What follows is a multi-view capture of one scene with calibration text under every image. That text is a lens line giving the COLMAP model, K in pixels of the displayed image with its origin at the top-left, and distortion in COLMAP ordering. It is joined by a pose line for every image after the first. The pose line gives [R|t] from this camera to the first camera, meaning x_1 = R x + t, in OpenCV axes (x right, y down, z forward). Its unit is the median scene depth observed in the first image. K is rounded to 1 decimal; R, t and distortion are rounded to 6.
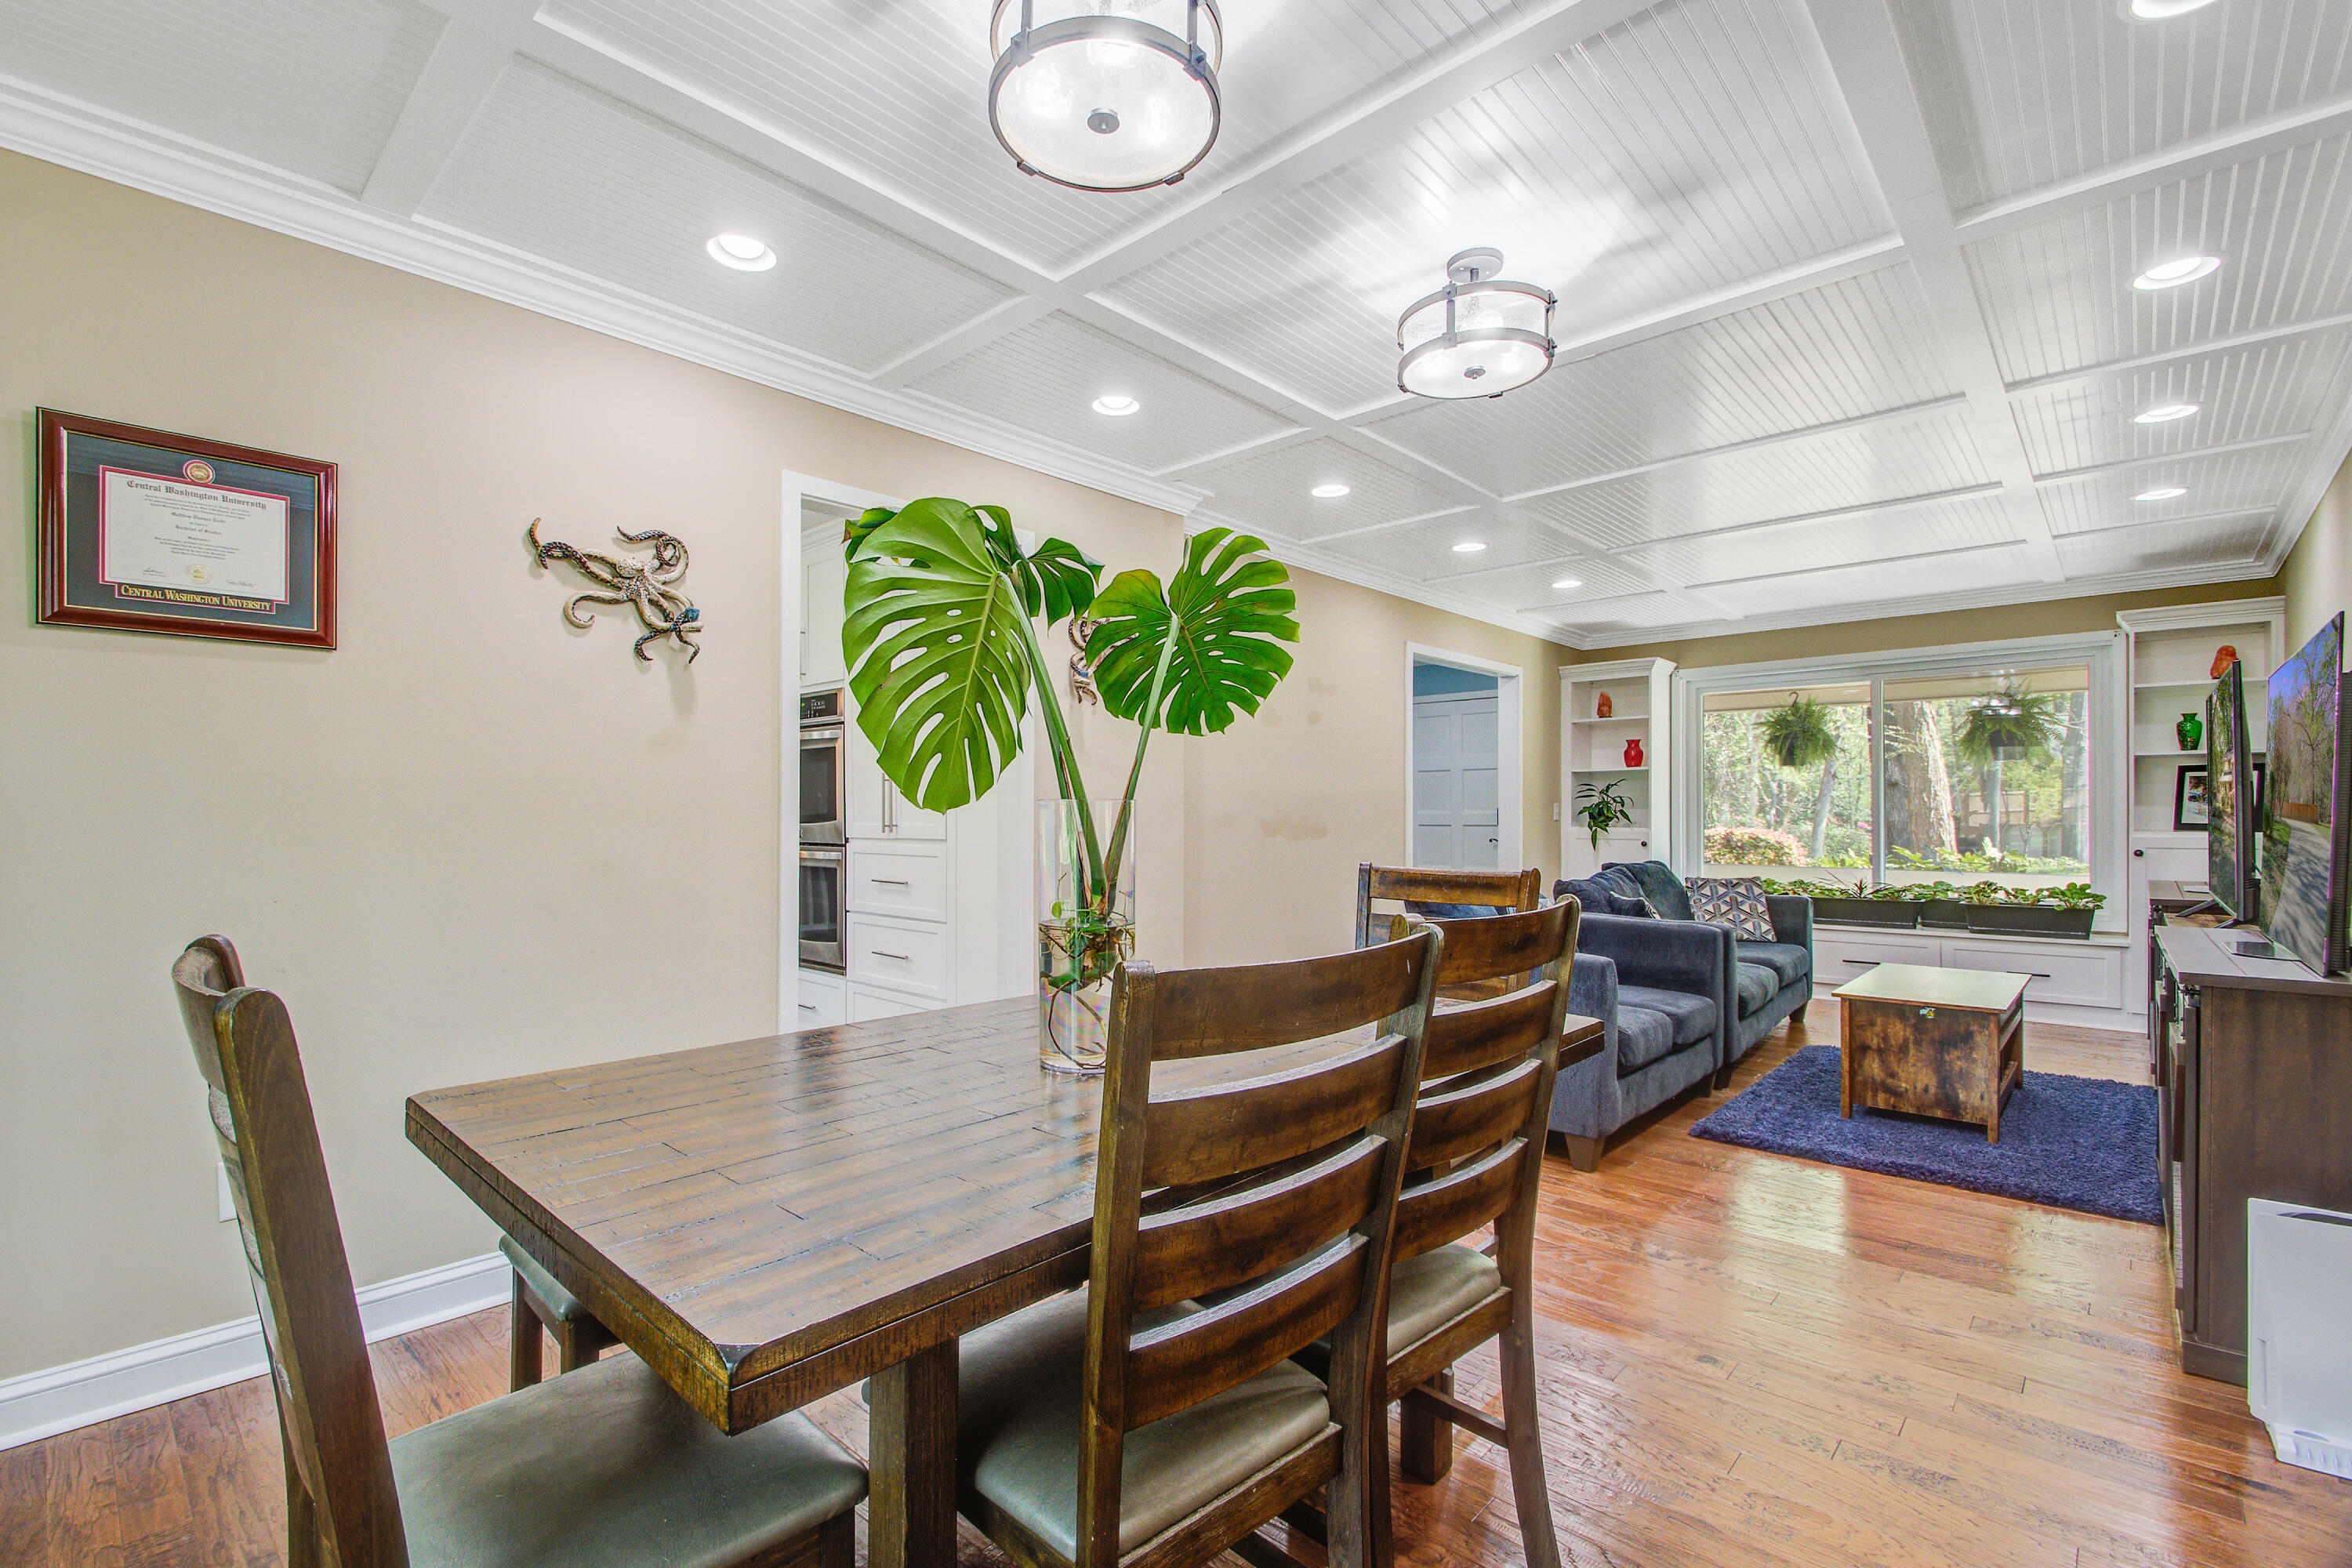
lens RADIAL K [[1040.1, 0, 1091.3], [0, 1040.1, 813.1], [0, 0, 1]] dist [-0.027209, -0.000742]
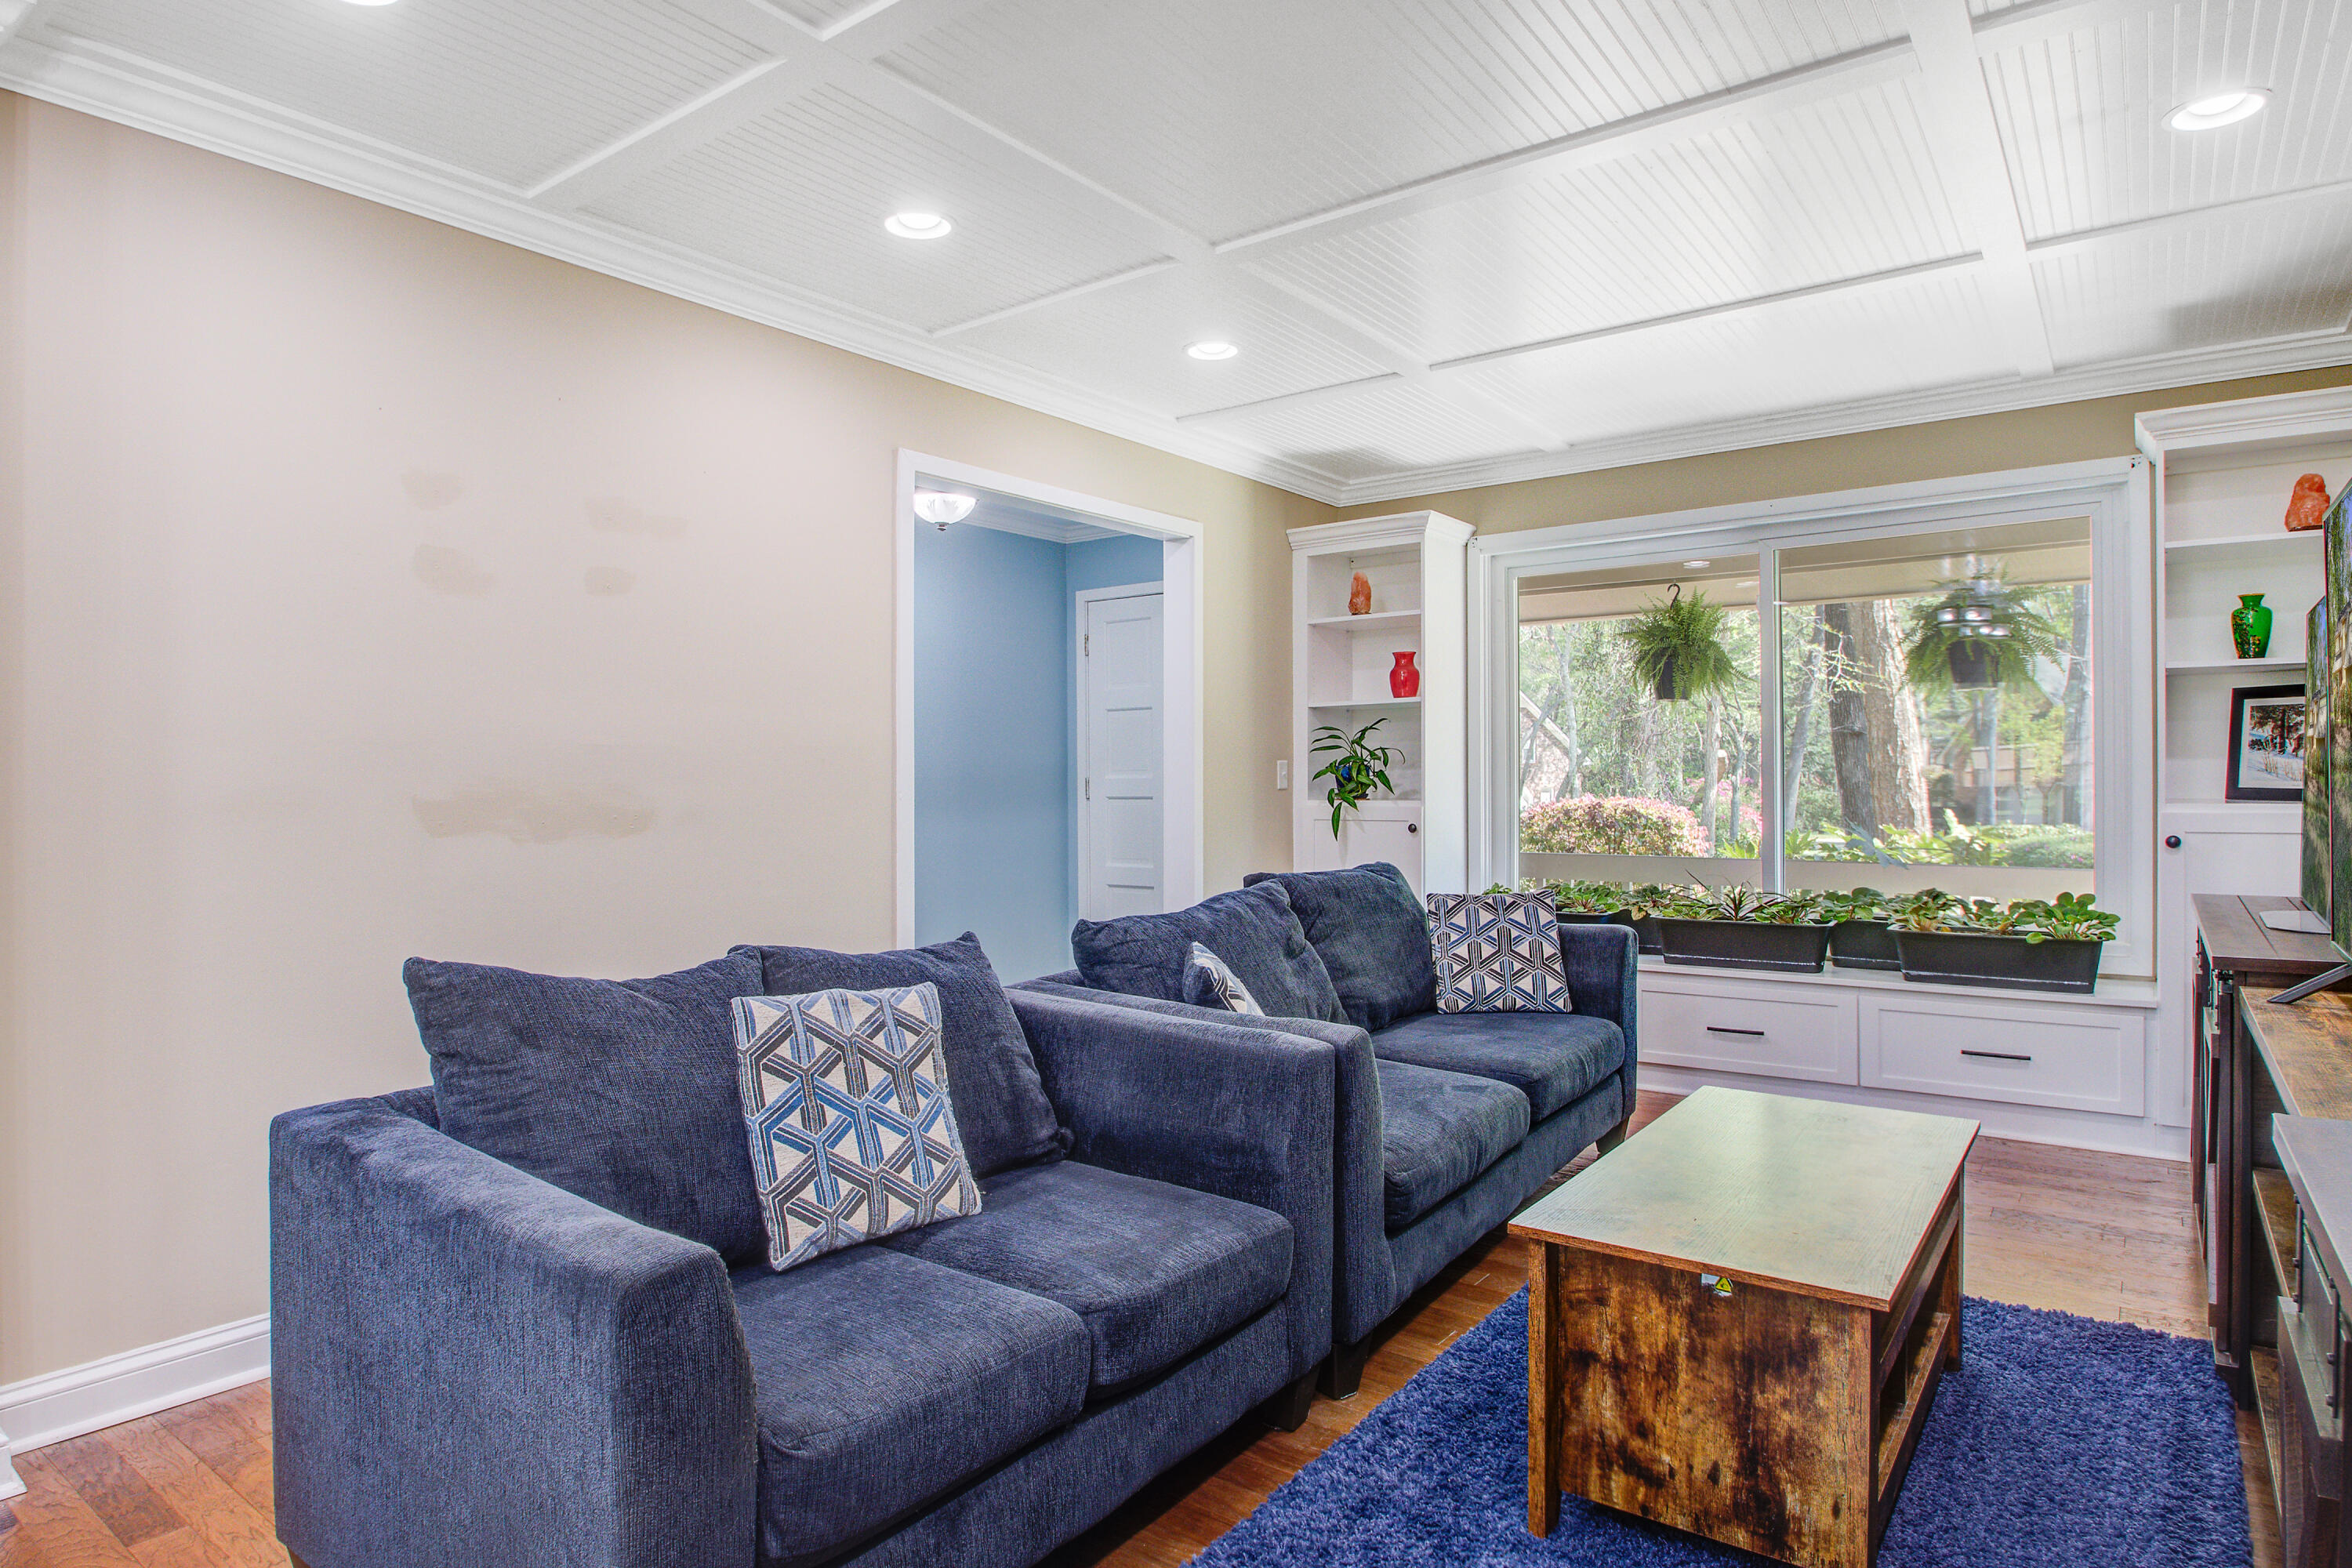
lens RADIAL K [[1316.0, 0, 1169.6], [0, 1316.0, 796.0], [0, 0, 1]] dist [-0.020236, 0.002212]
pose [[0.986932, -0.009716, 0.160845, 0.340139], [0.007613, 0.999877, 0.013687, 0.000095], [-0.160958, -0.012284, 0.986885, 0.343829]]
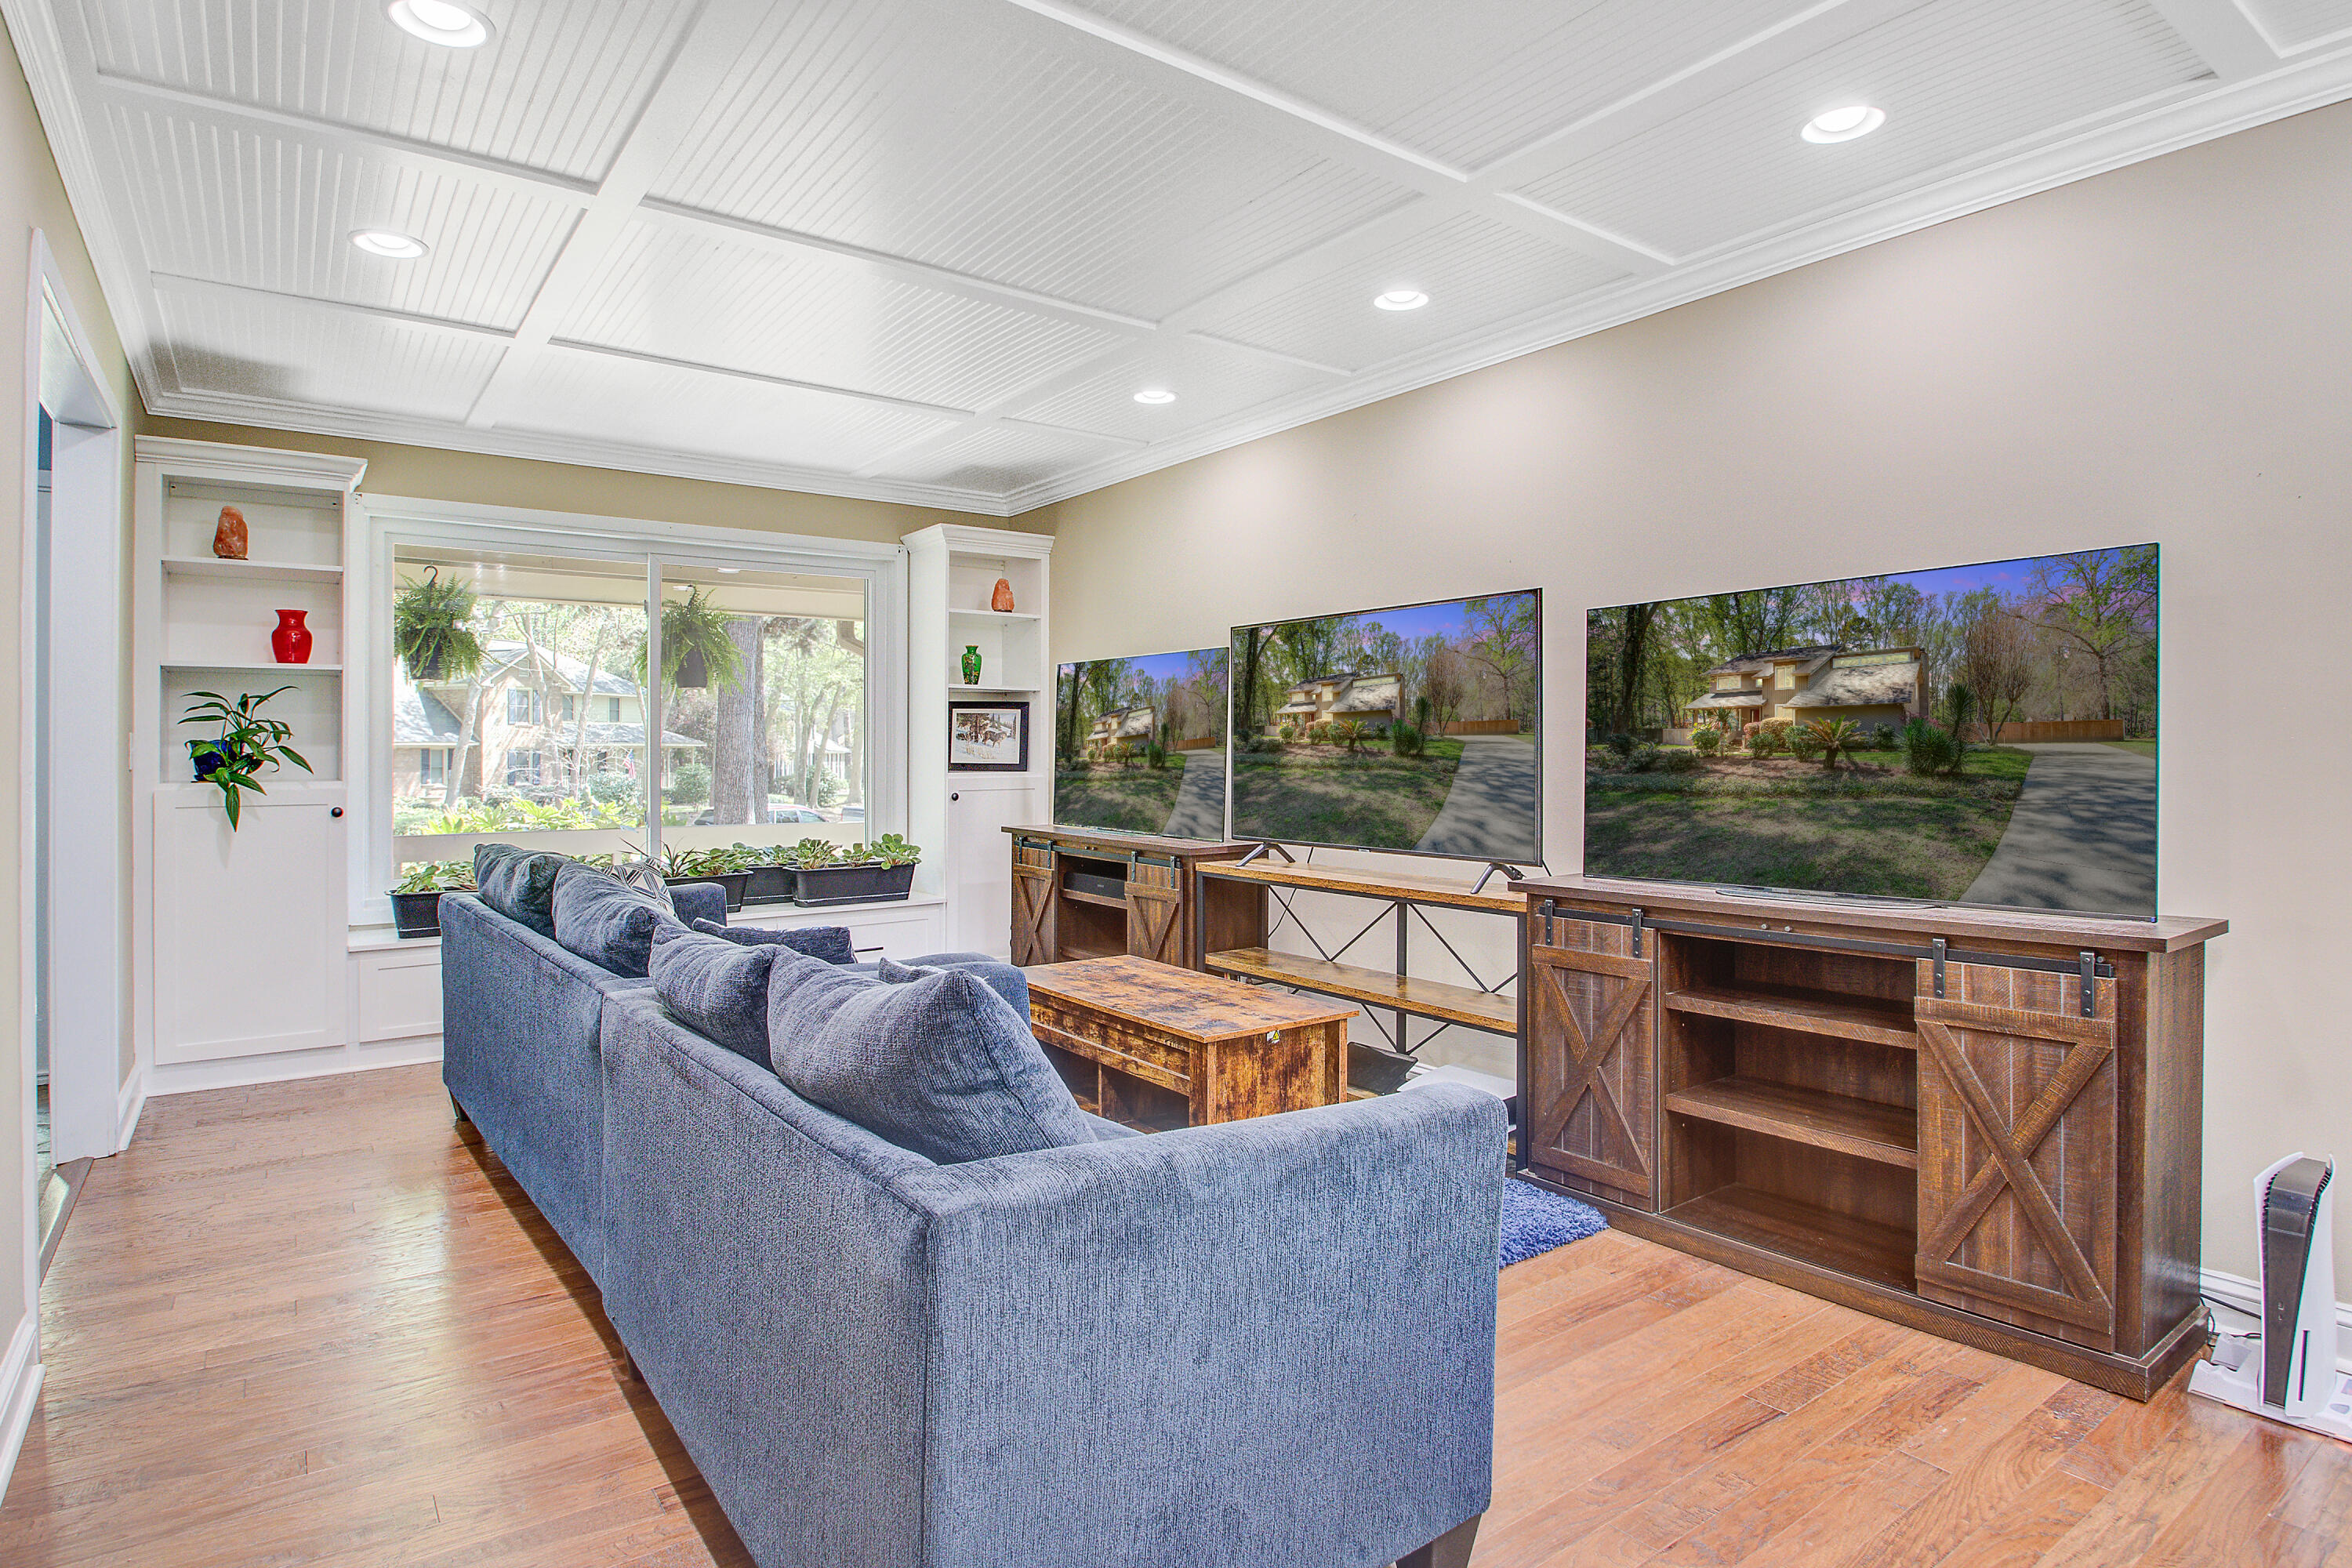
lens RADIAL K [[1235.3, 0, 1151.8], [0, 1235.3, 768.4], [0, 0, 1]] dist [-0.006198, -0.000096]
pose [[0.152521, -0.015048, 0.988186, -0.022217], [0.001465, 0.999886, 0.015000, -0.001428], [-0.988299, -0.000841, 0.152526, 0.607851]]
